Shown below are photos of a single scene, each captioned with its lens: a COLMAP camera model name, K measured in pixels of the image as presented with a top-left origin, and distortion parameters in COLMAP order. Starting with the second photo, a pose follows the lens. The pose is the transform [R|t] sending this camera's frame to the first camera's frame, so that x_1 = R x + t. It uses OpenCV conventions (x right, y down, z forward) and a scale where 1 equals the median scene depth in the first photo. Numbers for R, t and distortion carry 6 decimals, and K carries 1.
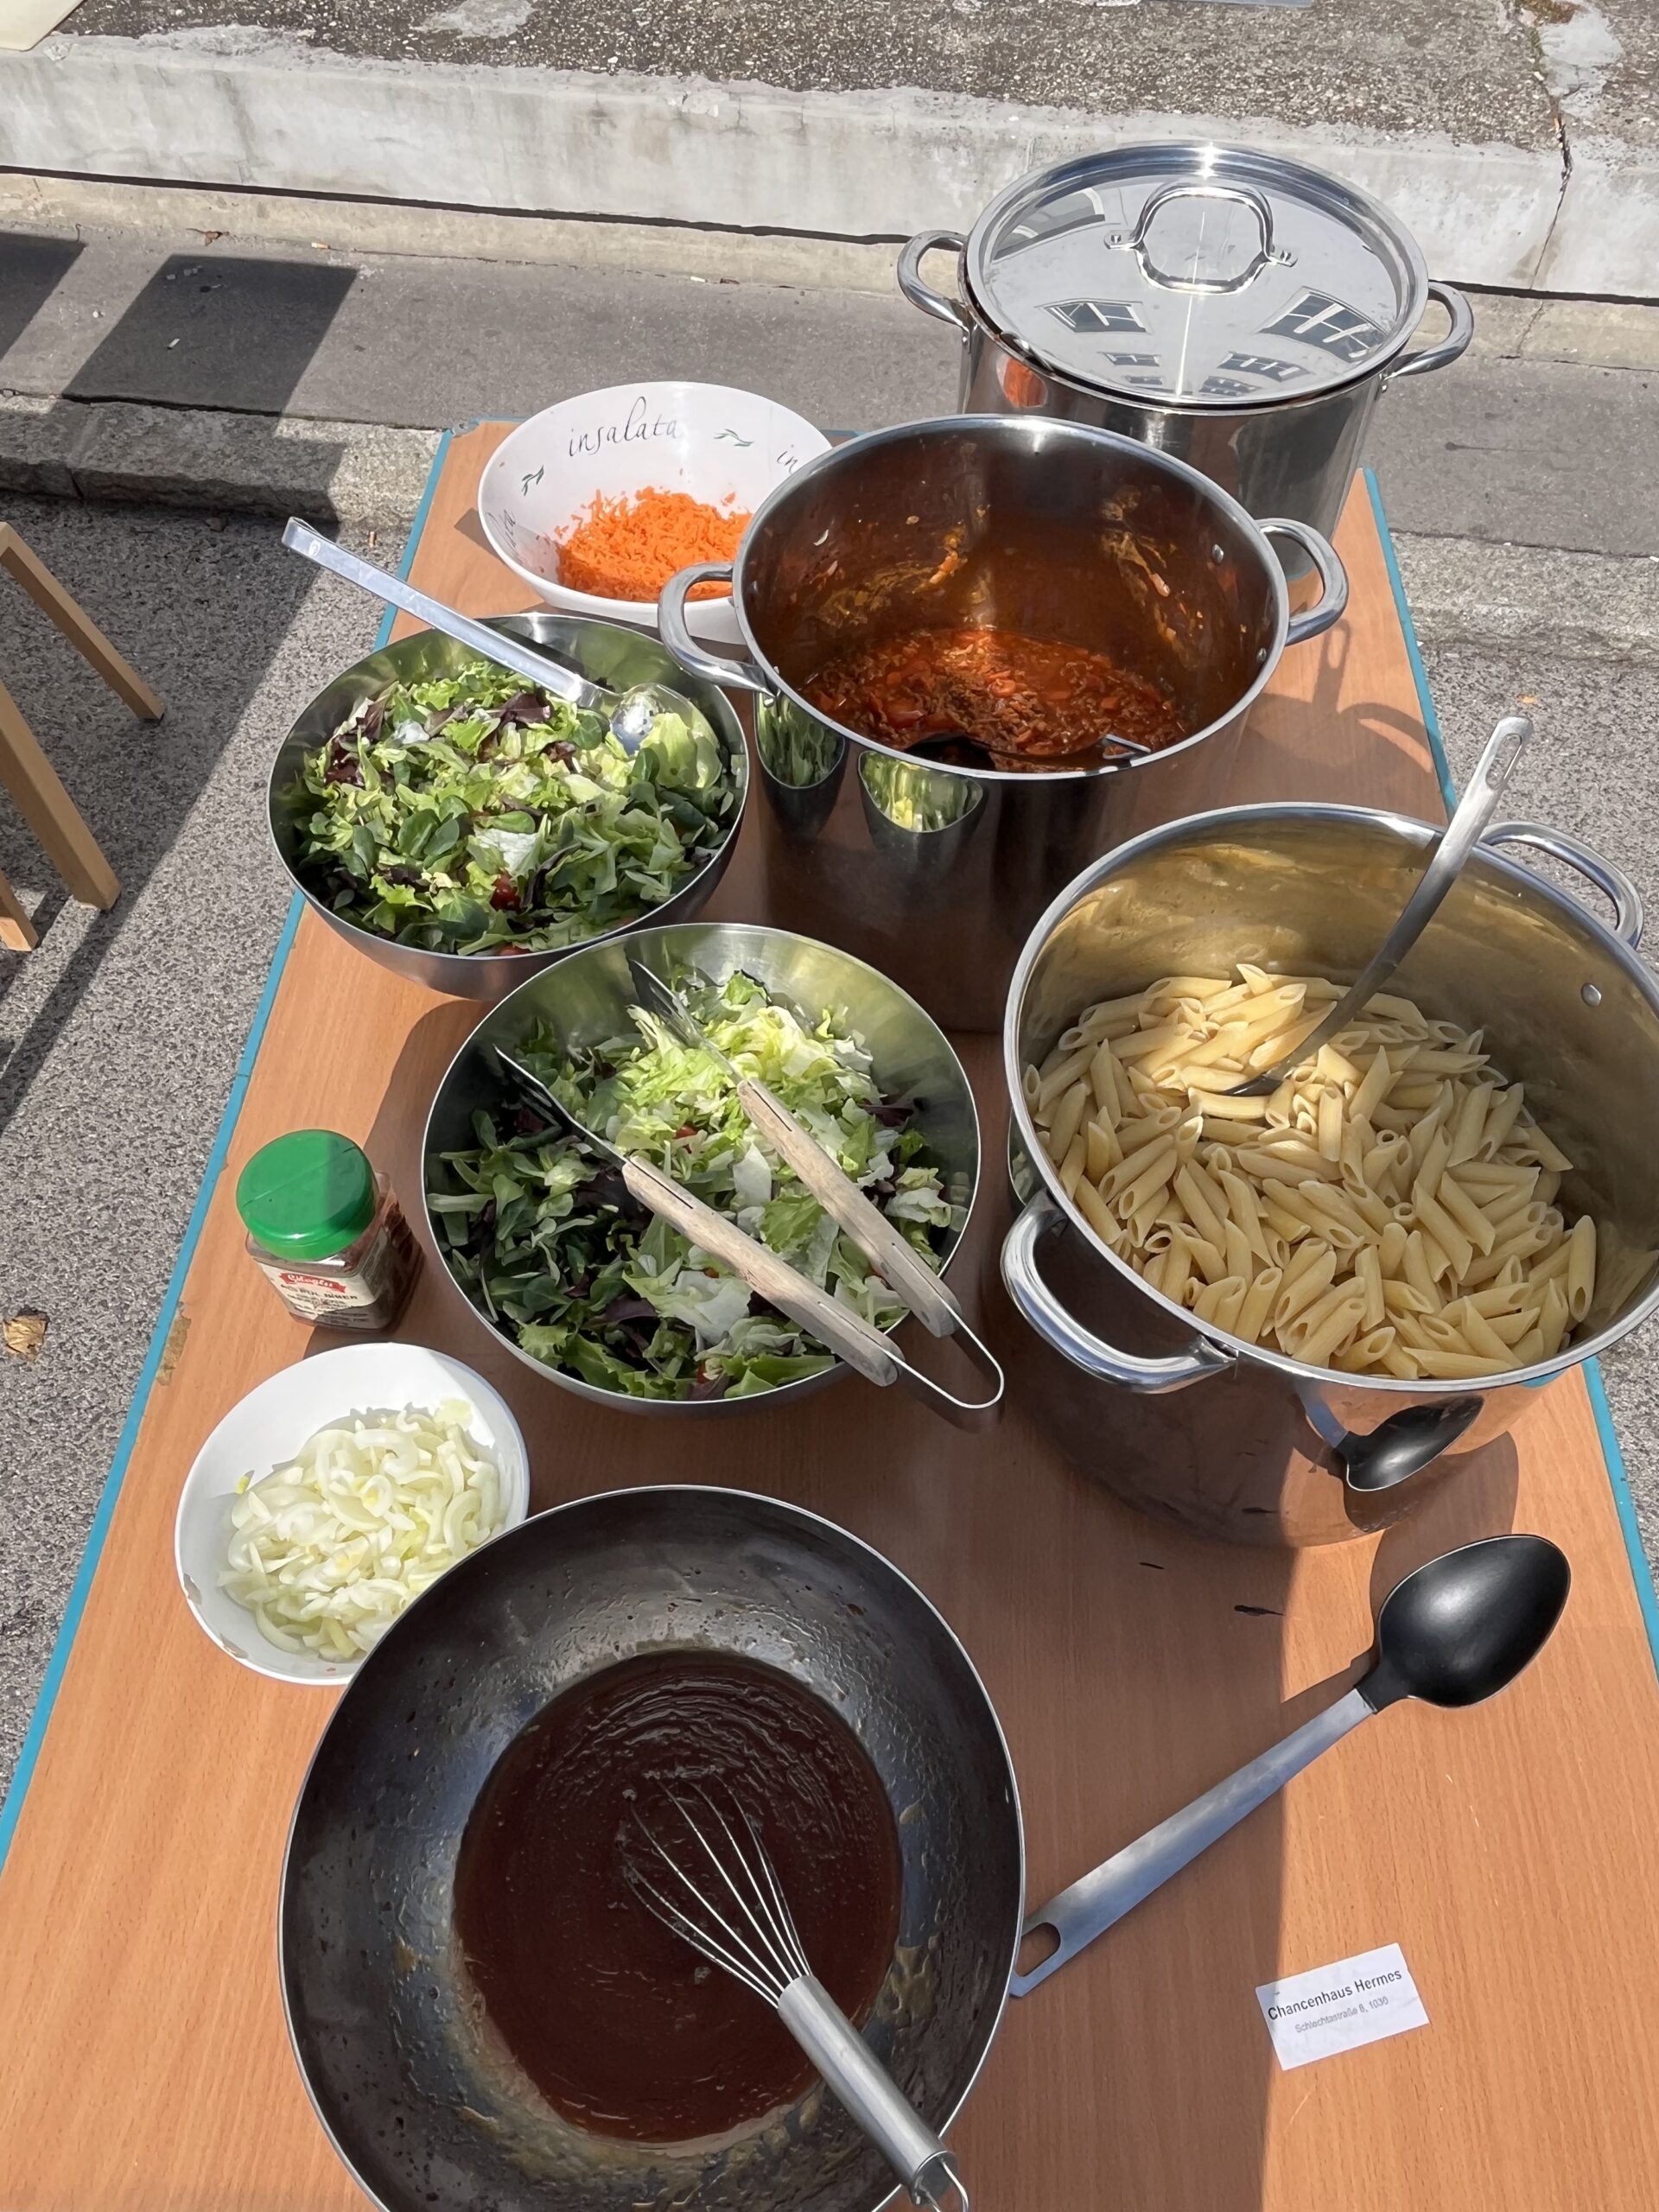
lens RADIAL K [[1456.5, 0, 829.5], [0, 1456.5, 1106.0], [0, 0, 1]] dist [-0.001600, 0.000852]
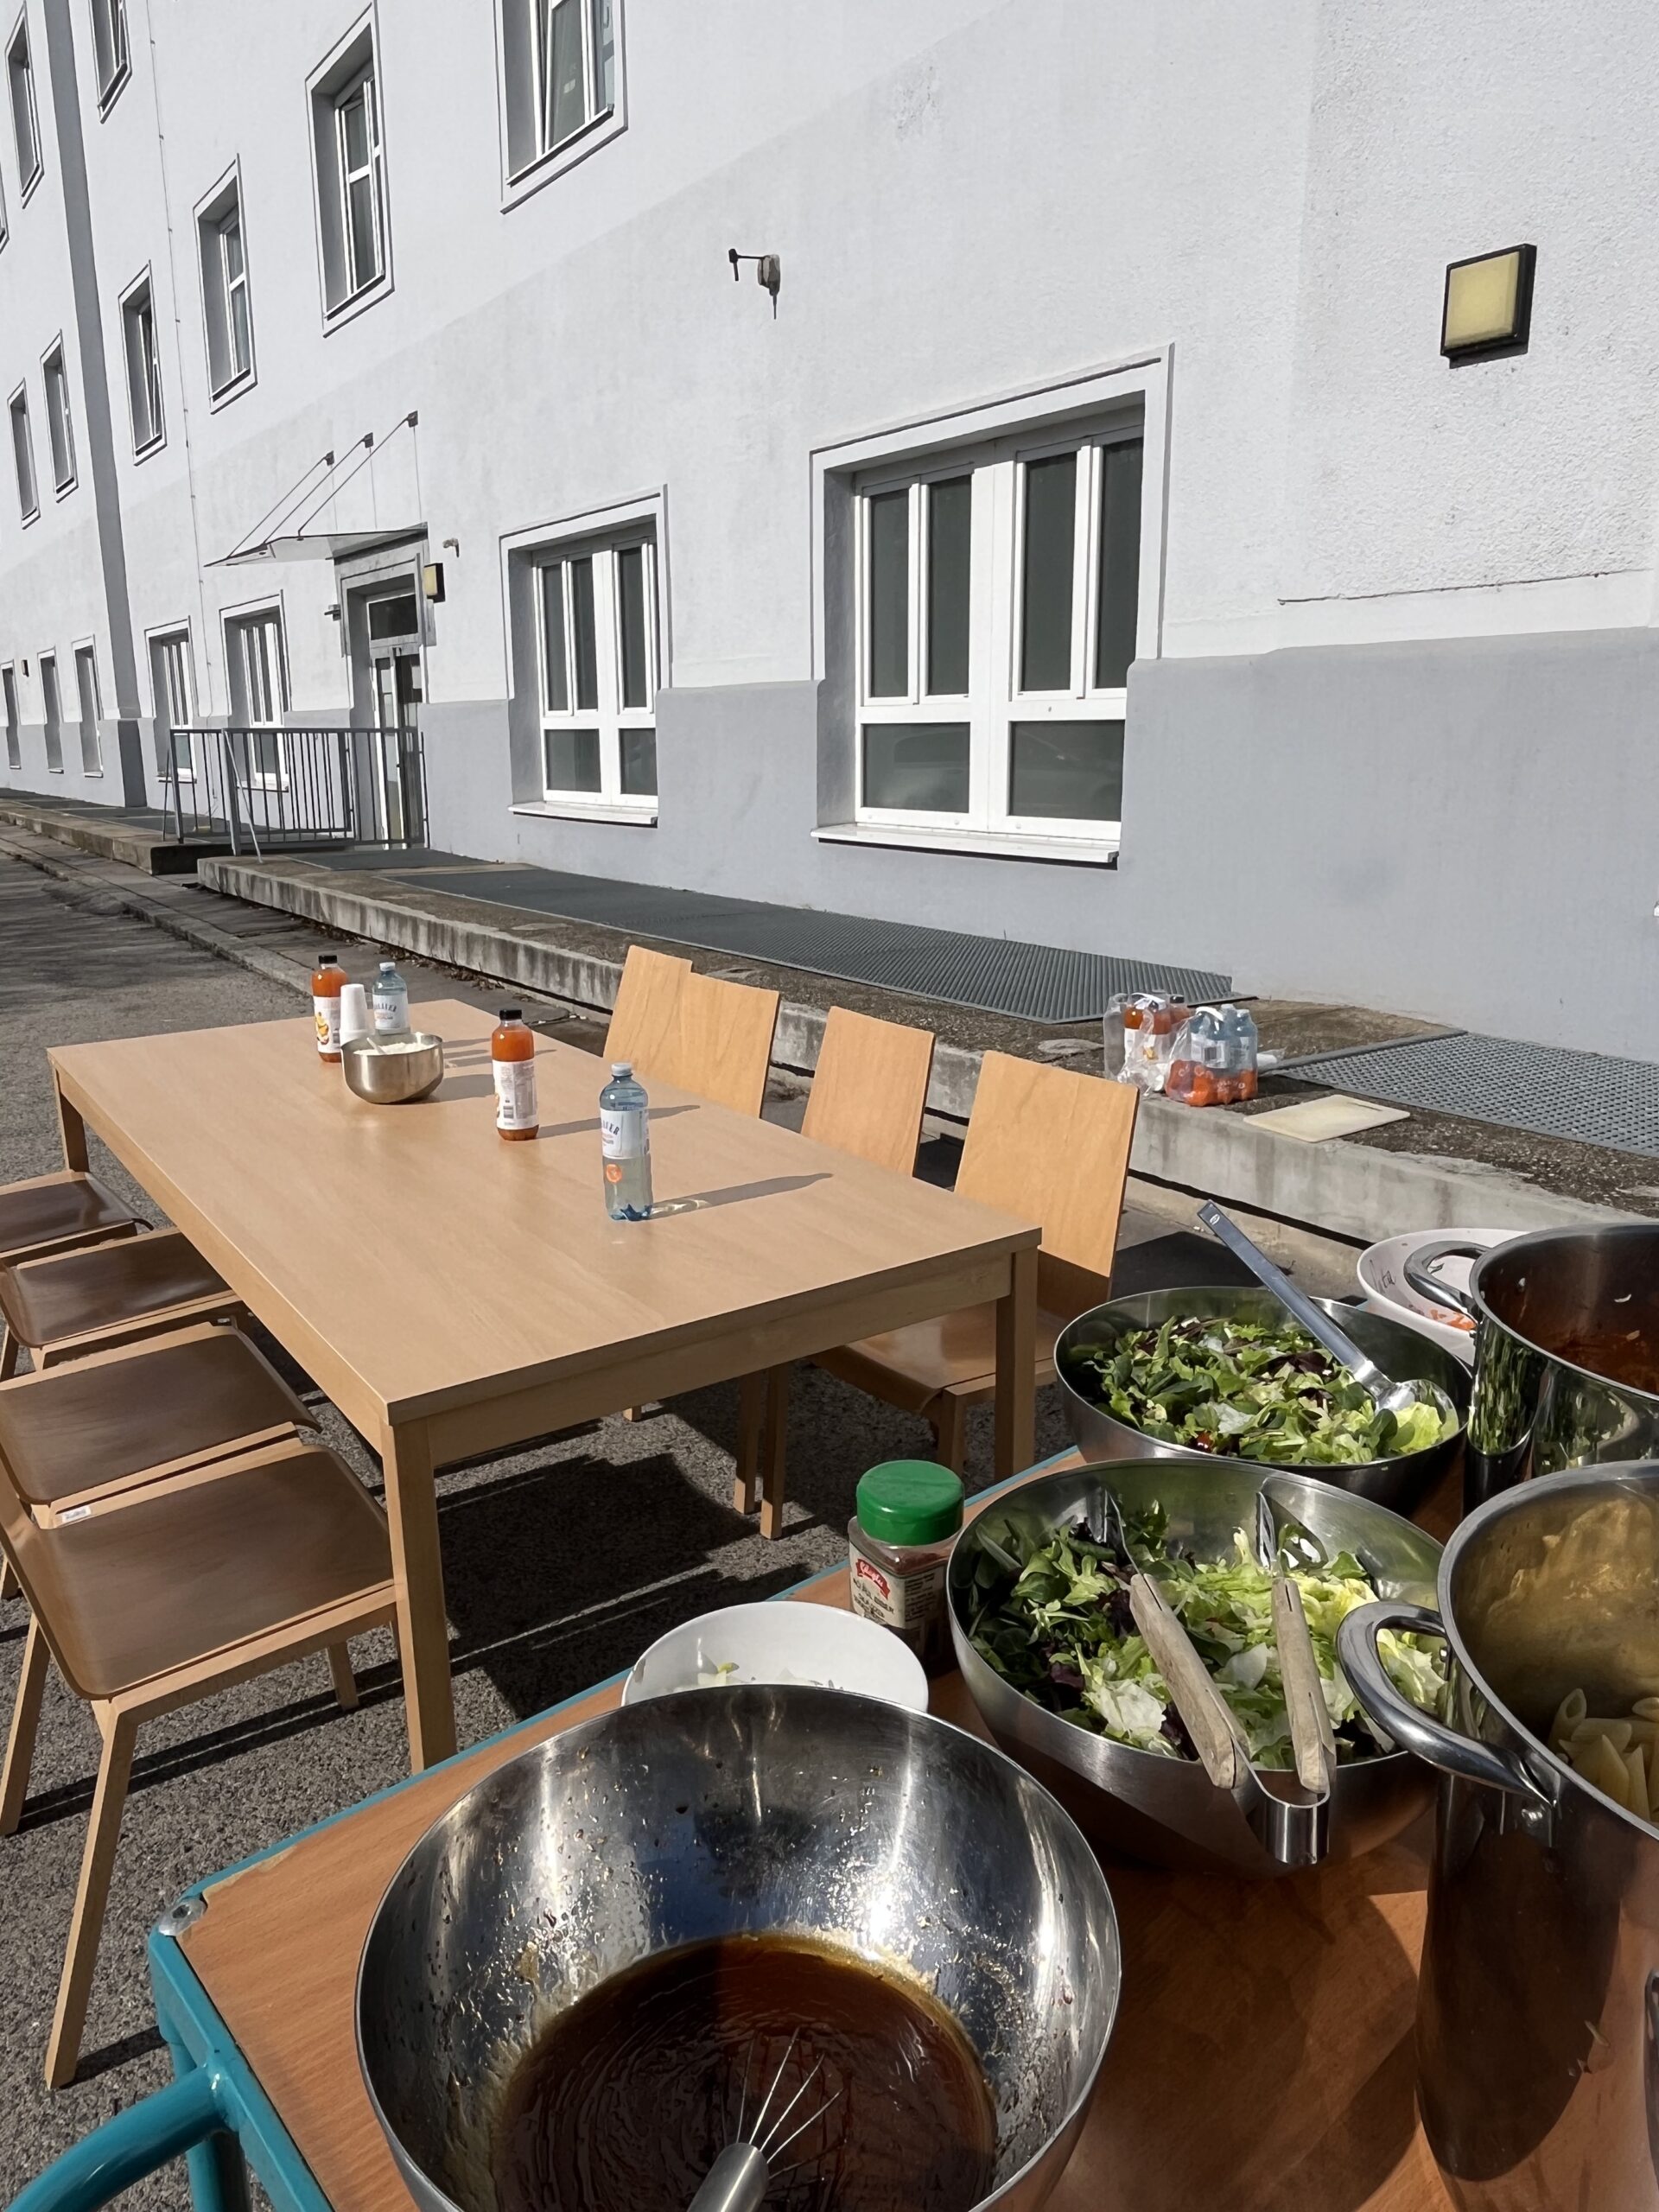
lens RADIAL K [[1456.5, 0, 829.5], [0, 1456.5, 1106.0], [0, 0, 1]] dist [-0.001600, 0.000852]
pose [[0.686079, 0.172932, -0.706675, 0.335730], [-0.601791, 0.680736, -0.417667, 0.324506], [0.408831, 0.711824, 0.571108, 0.032808]]
